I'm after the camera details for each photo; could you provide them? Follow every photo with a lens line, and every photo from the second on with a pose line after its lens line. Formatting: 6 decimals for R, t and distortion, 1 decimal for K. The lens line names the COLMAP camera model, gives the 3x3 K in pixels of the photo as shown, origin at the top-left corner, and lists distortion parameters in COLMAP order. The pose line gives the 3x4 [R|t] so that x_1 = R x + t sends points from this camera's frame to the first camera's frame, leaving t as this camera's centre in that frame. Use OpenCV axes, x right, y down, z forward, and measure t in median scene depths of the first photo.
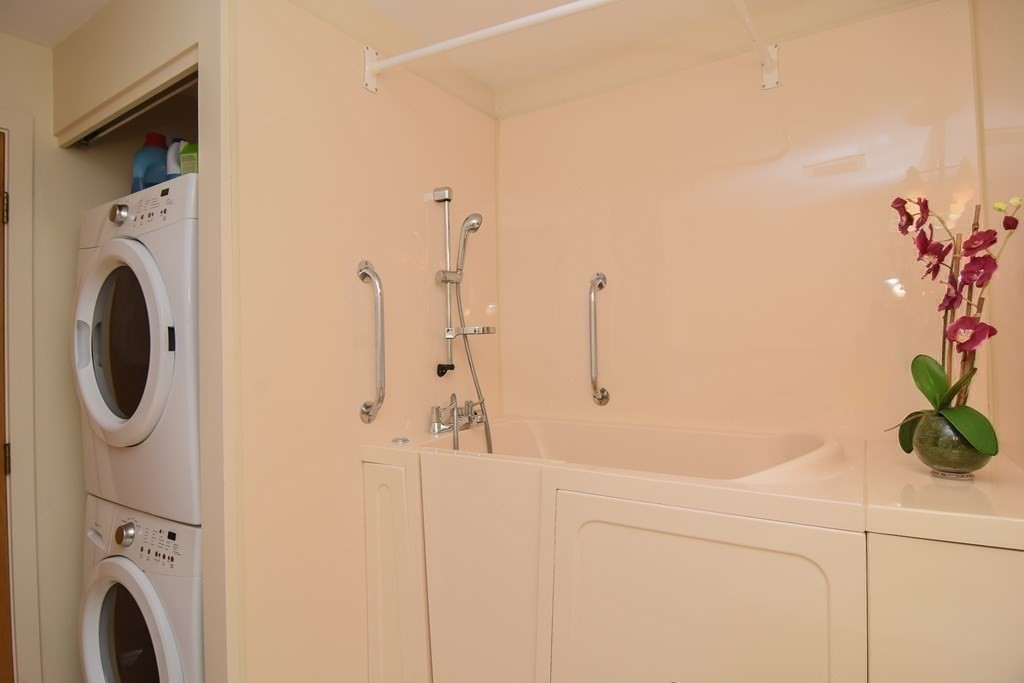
lens RADIAL K [[550.4, 0, 513.9], [0, 550.4, 341.9], [0, 0, 1]] dist [-0.005439, -0.009032]
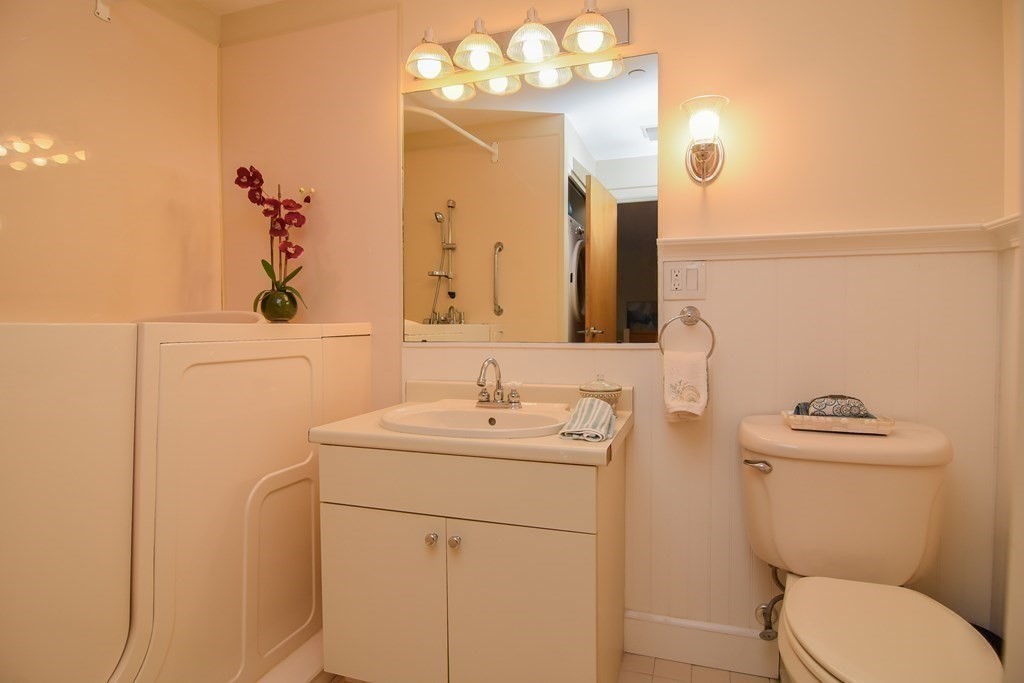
lens RADIAL K [[550.4, 0, 511.1], [0, 550.4, 339.4], [0, 0, 1]] dist [-0.005439, -0.009032]
pose [[-0.244329, -0.005911, 0.969674, -1.216352], [-0.003989, 0.999979, 0.005091, 0.278721], [-0.969684, -0.002625, -0.244347, 0.669426]]
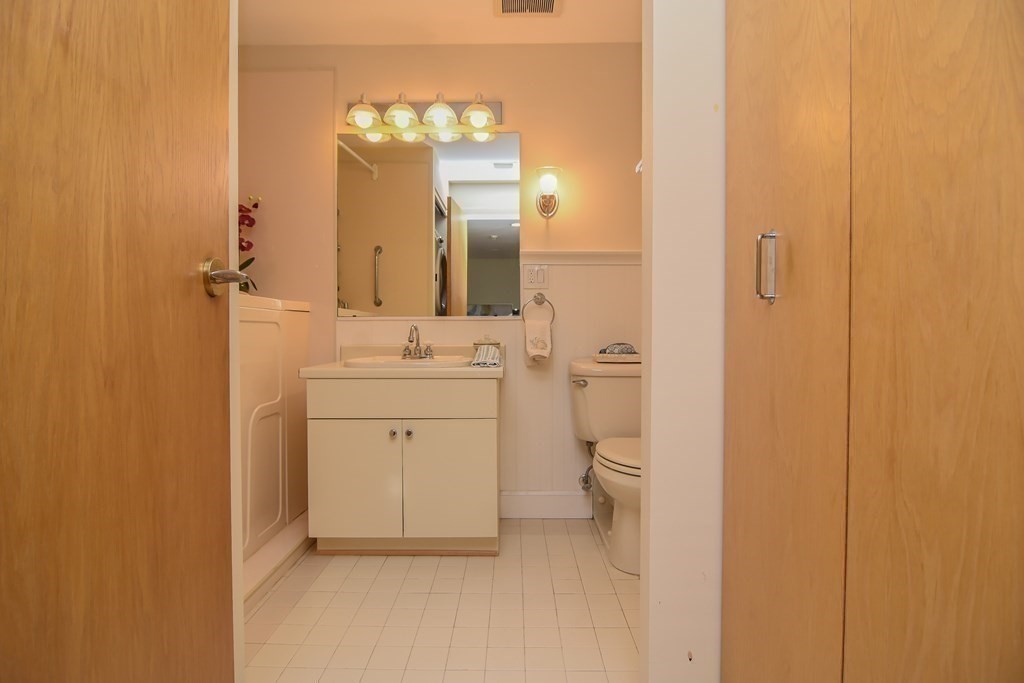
lens RADIAL K [[550.4, 0, 515.5], [0, 550.4, 340.6], [0, 0, 1]] dist [-0.005439, -0.009032]
pose [[-0.544367, 0.006641, 0.838821, -1.865037], [0.001664, 0.999975, -0.006837, 0.424345], [-0.838846, -0.002326, -0.544364, 1.248673]]
